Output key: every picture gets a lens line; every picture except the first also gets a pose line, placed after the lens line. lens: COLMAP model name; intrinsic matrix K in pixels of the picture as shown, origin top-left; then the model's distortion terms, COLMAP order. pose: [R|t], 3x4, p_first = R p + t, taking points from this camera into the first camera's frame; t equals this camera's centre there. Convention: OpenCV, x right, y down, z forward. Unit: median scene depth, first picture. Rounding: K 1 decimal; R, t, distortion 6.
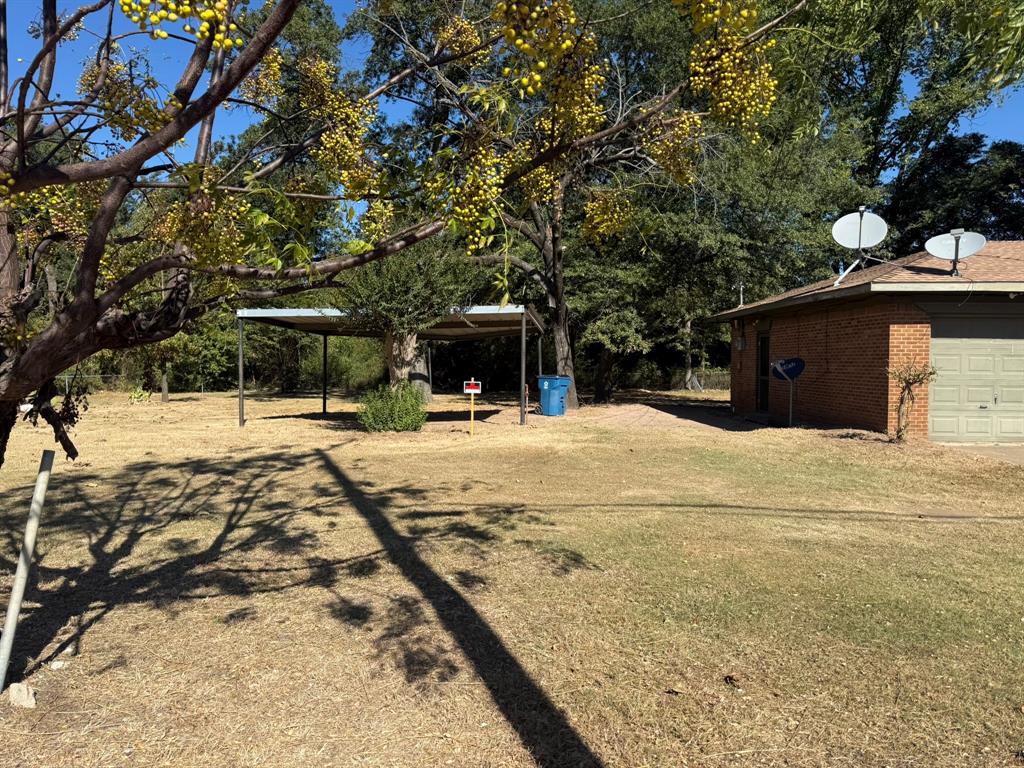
lens RADIAL K [[721.2, 0, 505.4], [0, 721.2, 387.2], [0, 0, 1]] dist [0.051683, -0.049904]
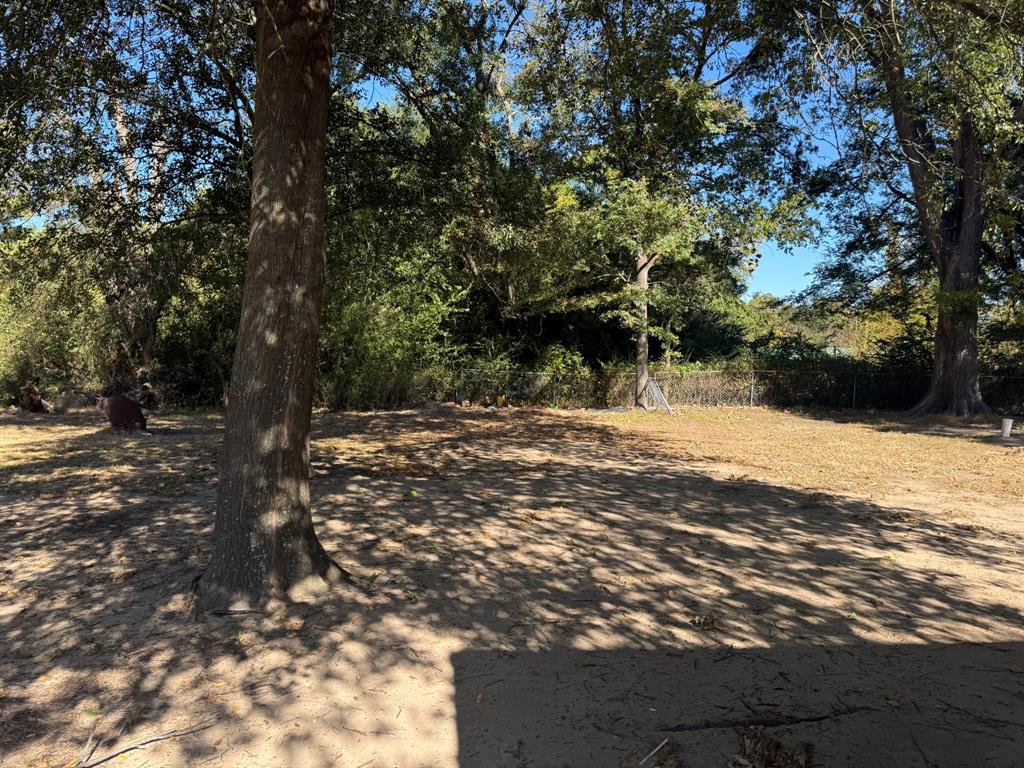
lens RADIAL K [[721.2, 0, 512.0], [0, 721.2, 387.6], [0, 0, 1]] dist [0.051683, -0.049904]
pose [[0.994113, 0.003278, 0.108296, 0.218017], [-0.005495, 0.999781, 0.020180, -0.038751], [-0.108207, -0.020656, 0.993914, 1.023618]]
